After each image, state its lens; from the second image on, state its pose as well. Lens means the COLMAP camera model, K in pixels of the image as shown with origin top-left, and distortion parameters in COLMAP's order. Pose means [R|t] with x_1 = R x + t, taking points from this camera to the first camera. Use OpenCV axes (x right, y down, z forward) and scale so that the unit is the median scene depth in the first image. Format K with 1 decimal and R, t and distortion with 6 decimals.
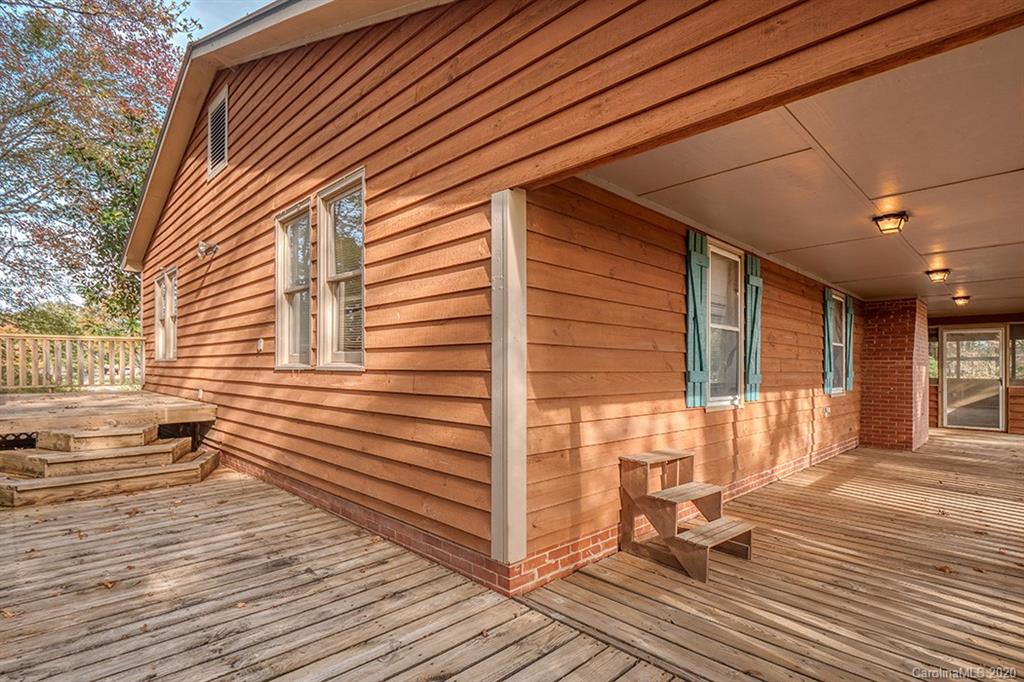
lens RADIAL K [[502.6, 0, 511.0], [0, 502.6, 345.3], [0, 0, 1]] dist [-0.011738, -0.001017]
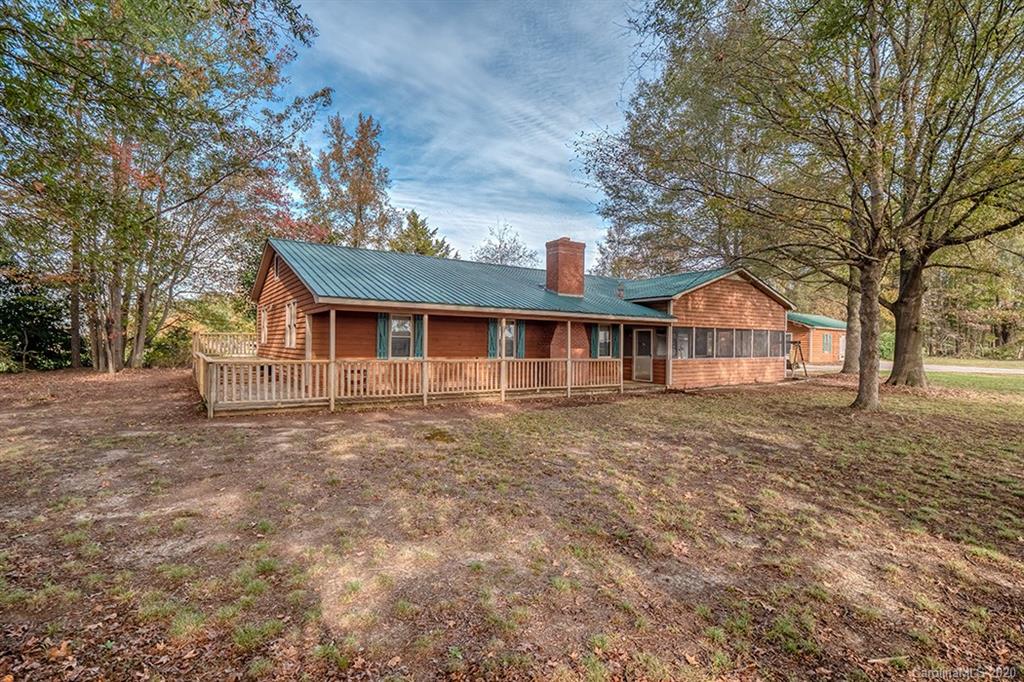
lens RADIAL K [[502.6, 0, 511.0], [0, 502.6, 345.3], [0, 0, 1]] dist [-0.011738, -0.001017]
pose [[0.980710, 0.001583, -0.195462, 1.755273], [0.005955, 0.999261, 0.037976, -0.099748], [0.195377, -0.038407, 0.979976, -2.124311]]
